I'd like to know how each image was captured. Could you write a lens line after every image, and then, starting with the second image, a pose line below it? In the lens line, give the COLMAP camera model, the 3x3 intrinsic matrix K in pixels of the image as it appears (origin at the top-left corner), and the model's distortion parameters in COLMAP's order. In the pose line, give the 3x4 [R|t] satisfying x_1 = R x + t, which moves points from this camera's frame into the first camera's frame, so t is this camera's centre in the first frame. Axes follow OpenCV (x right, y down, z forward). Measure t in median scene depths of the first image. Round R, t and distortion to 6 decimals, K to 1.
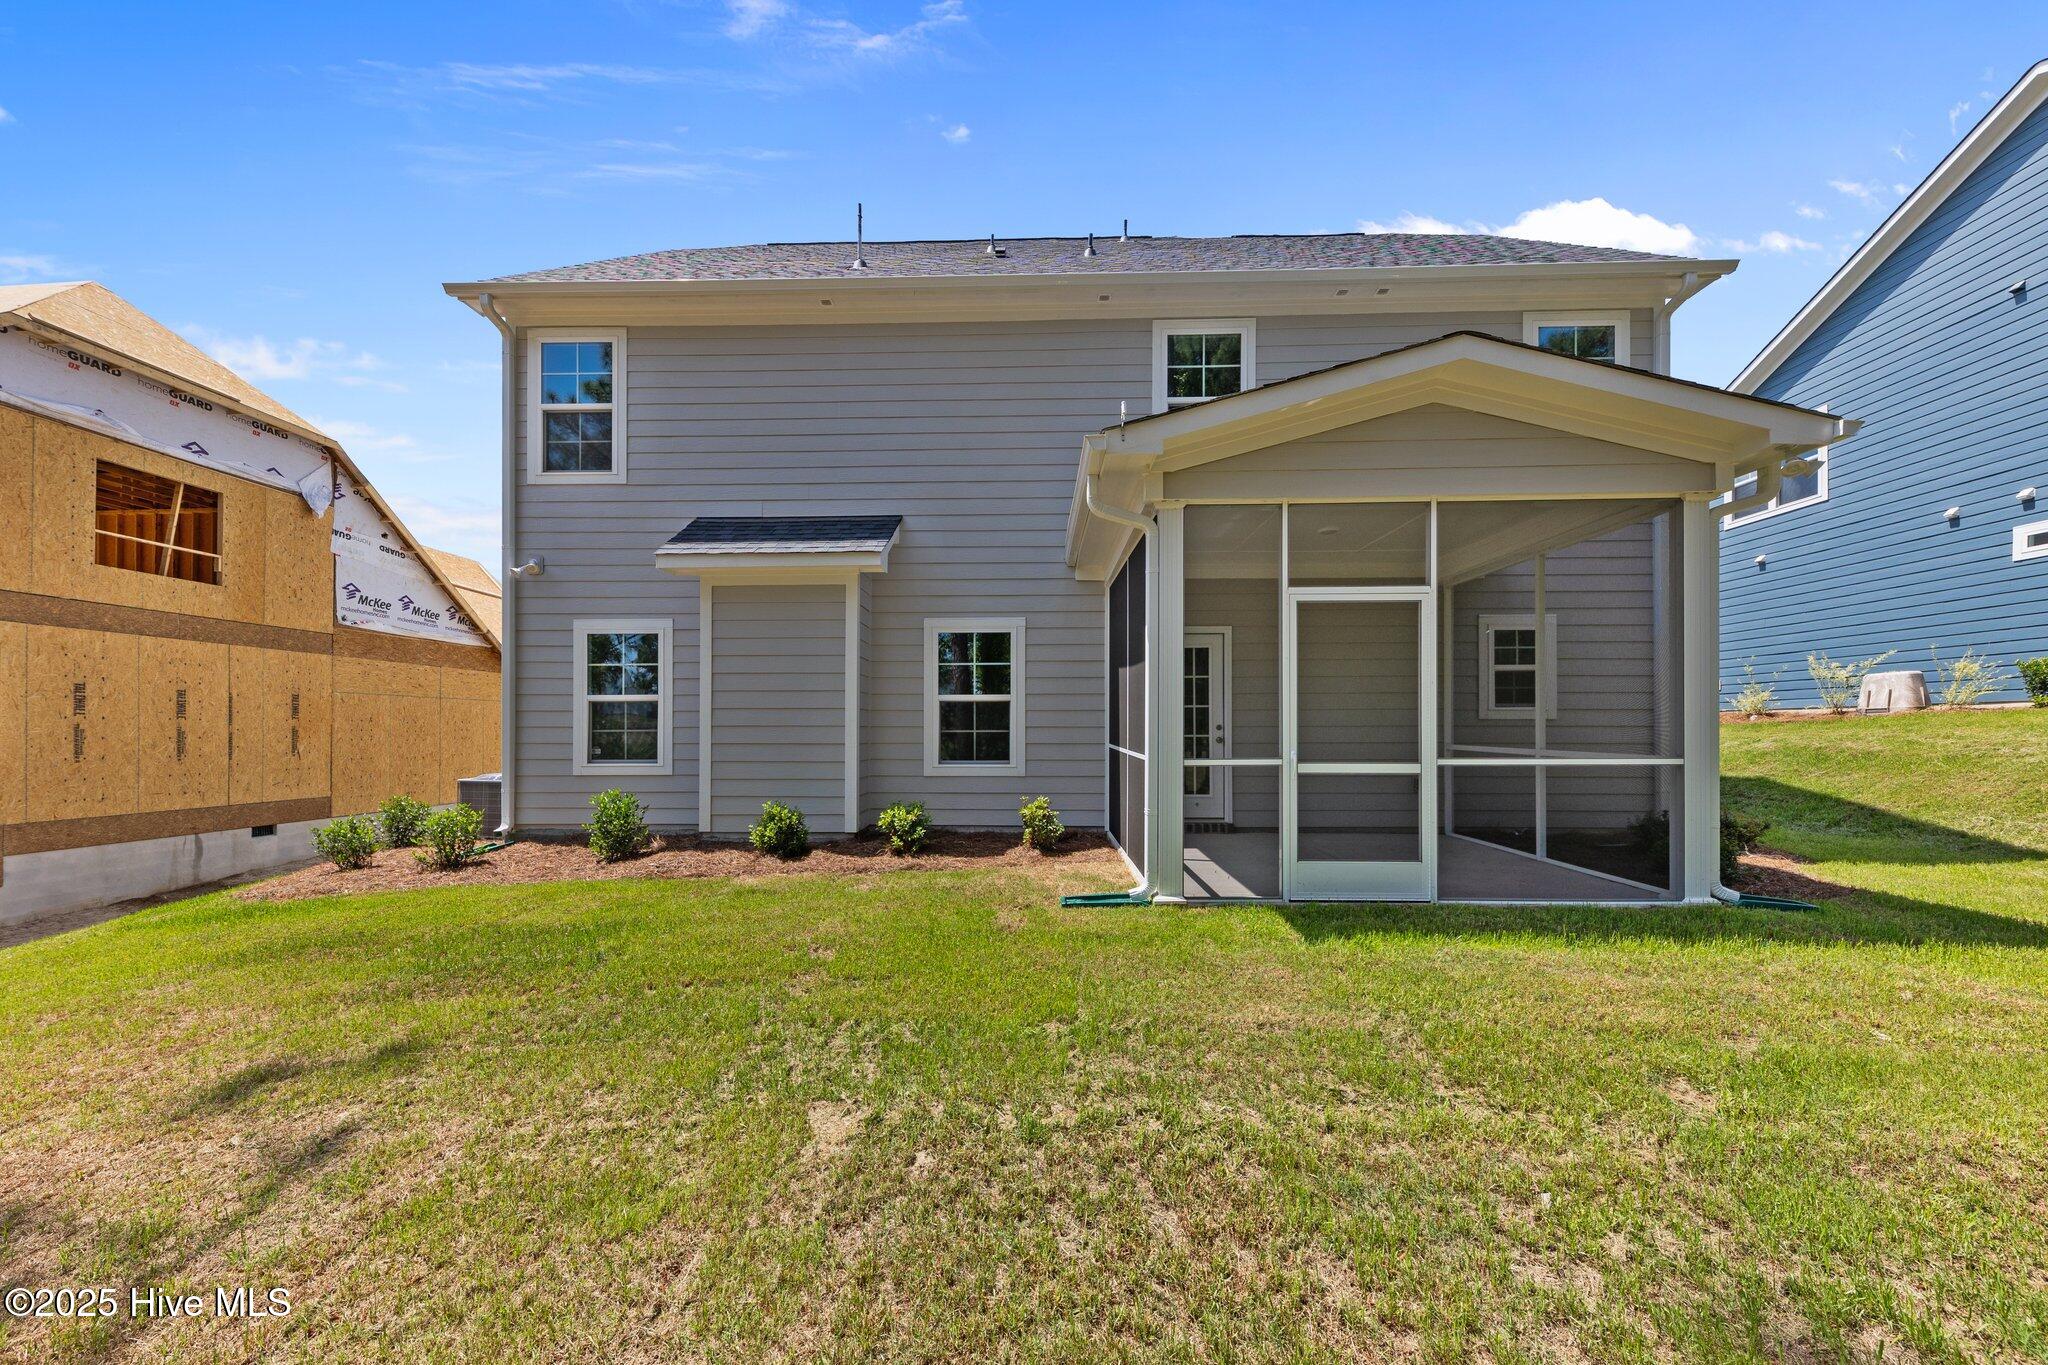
lens RADIAL K [[718.7, 0, 1015.2], [0, 718.7, 729.1], [0, 0, 1]] dist [0.003160, -0.000216]
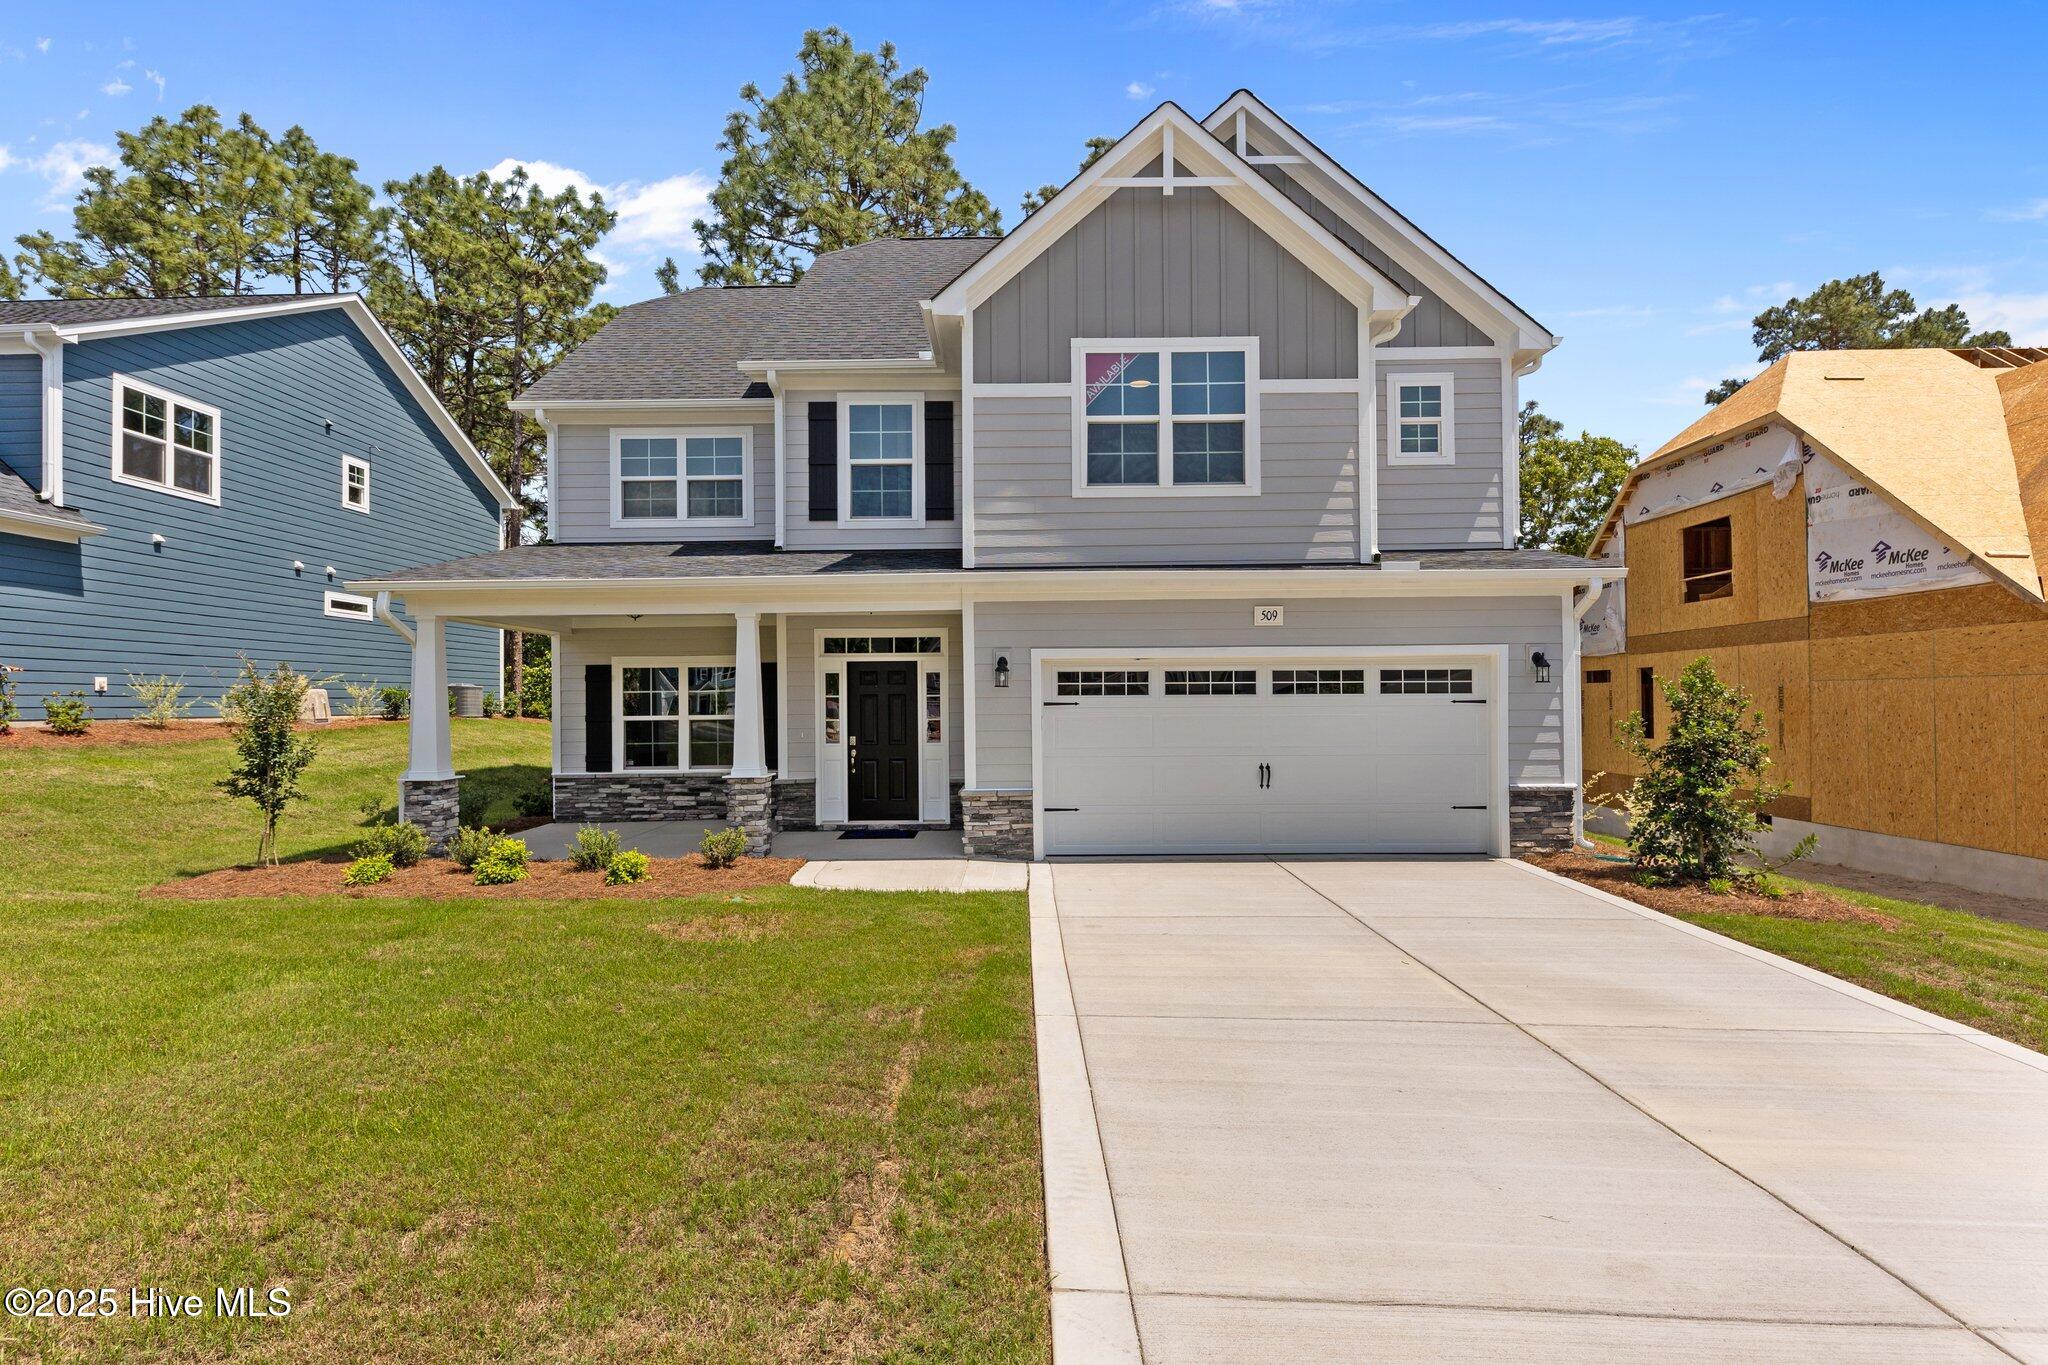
lens RADIAL K [[972.6, 0, 1016.0], [0, 972.6, 686.6], [0, 0, 1]] dist [0.004142, 0.000719]
pose [[-0.999786, 0.009854, -0.018175, 0.055729], [0.010268, 0.999686, -0.022837, -0.027208], [0.017944, -0.023019, -0.999574, 2.170055]]
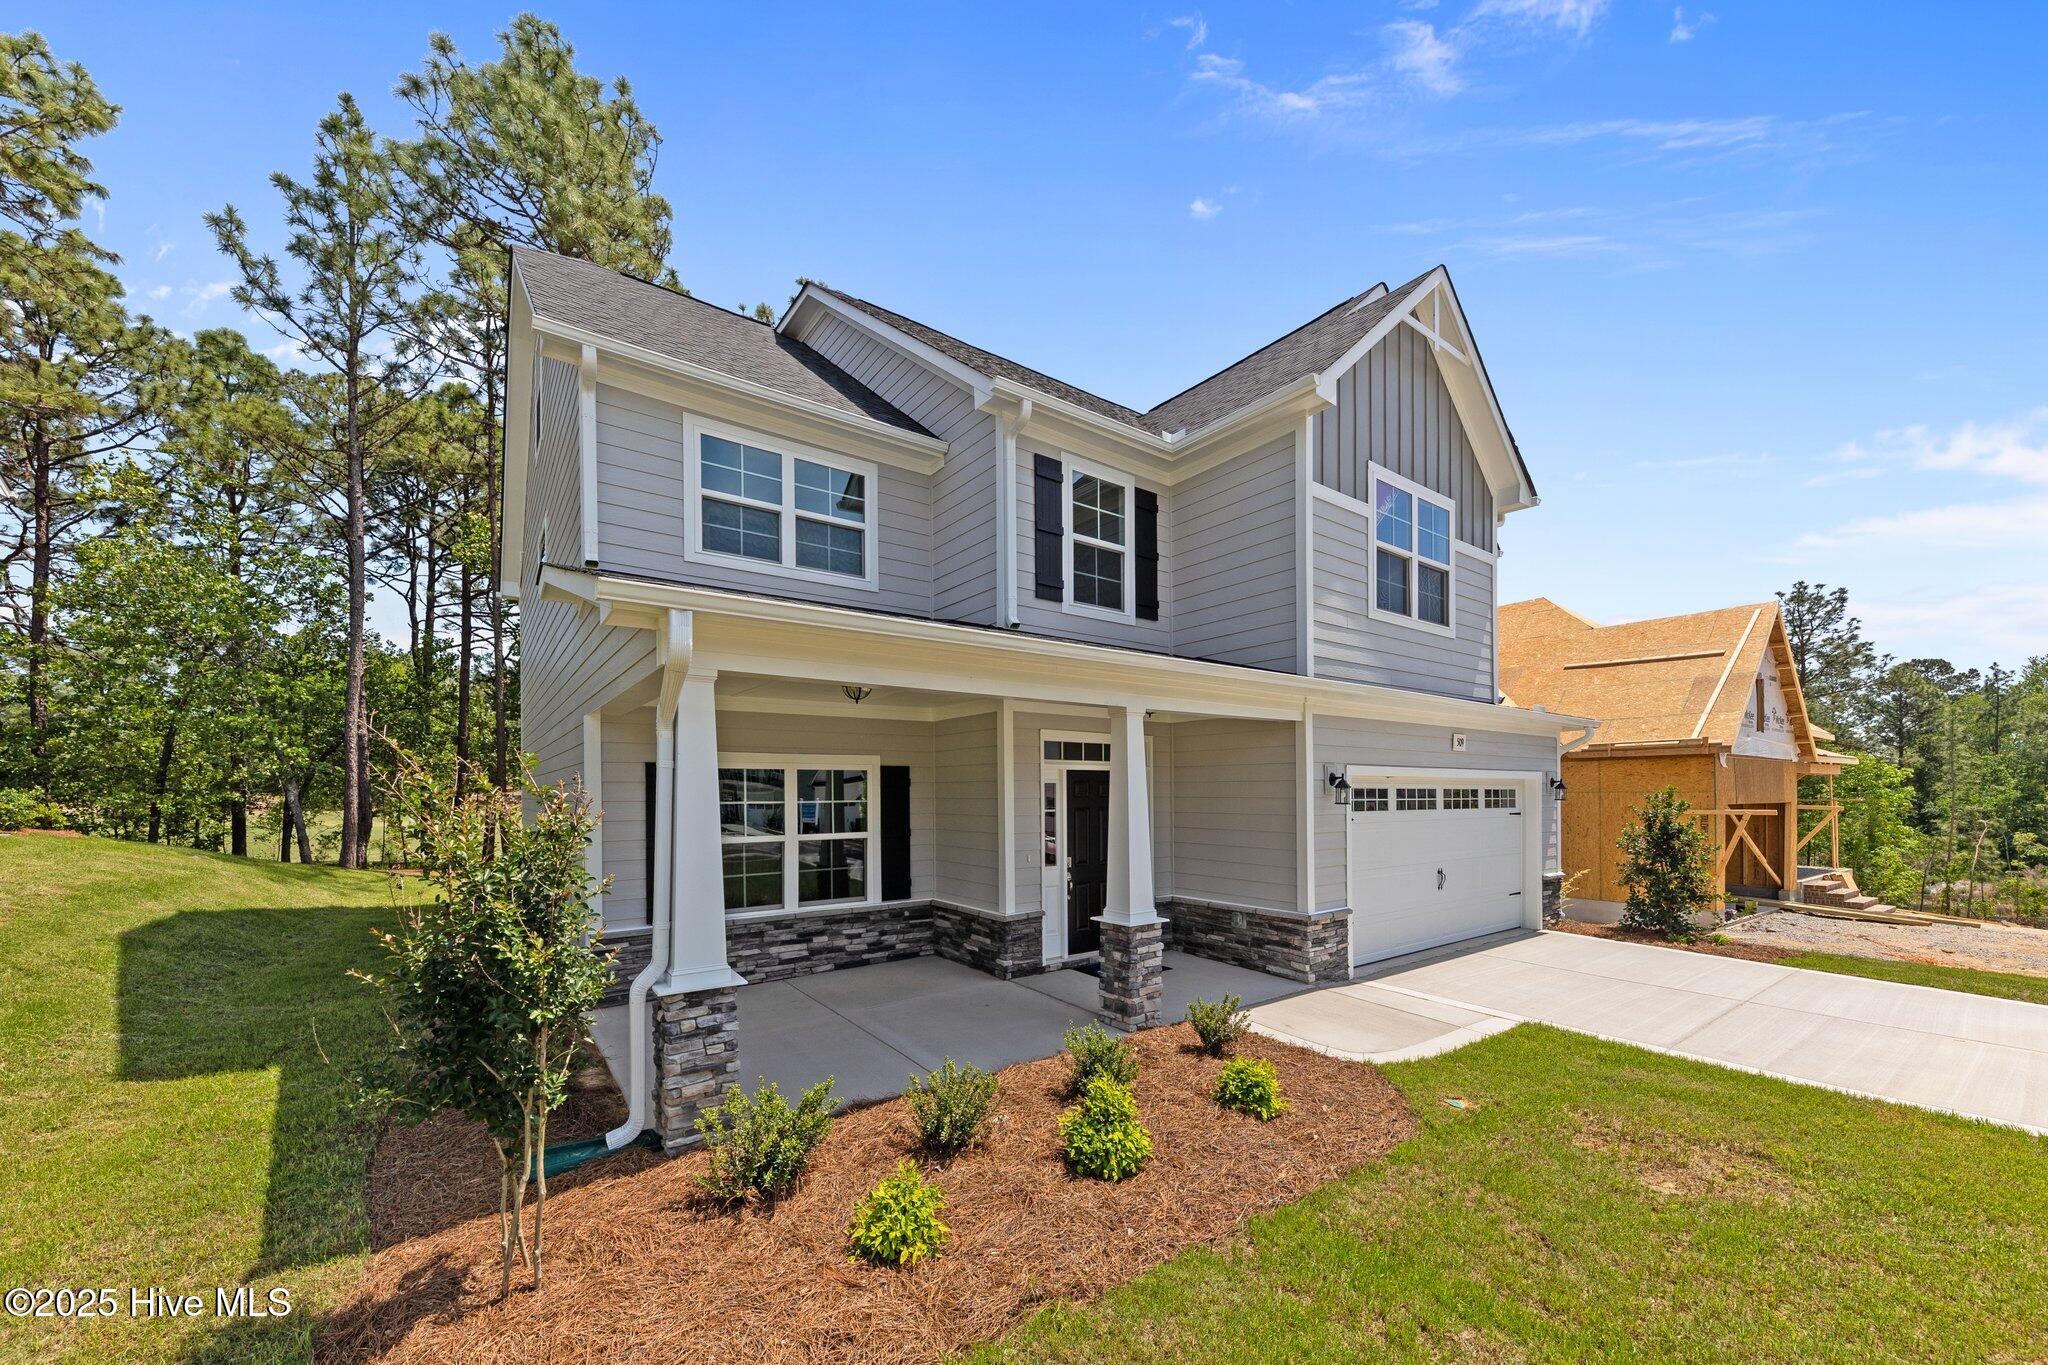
lens RADIAL K [[758.2, 0, 1002.3], [0, 758.2, 789.3], [0, 0, 1]] dist [0.001160, 0.000375]
pose [[-0.800715, 0.001474, -0.599044, 0.572465], [0.006920, 0.999953, -0.006790, -0.052300], [0.599005, -0.009582, -0.800688, 1.735377]]
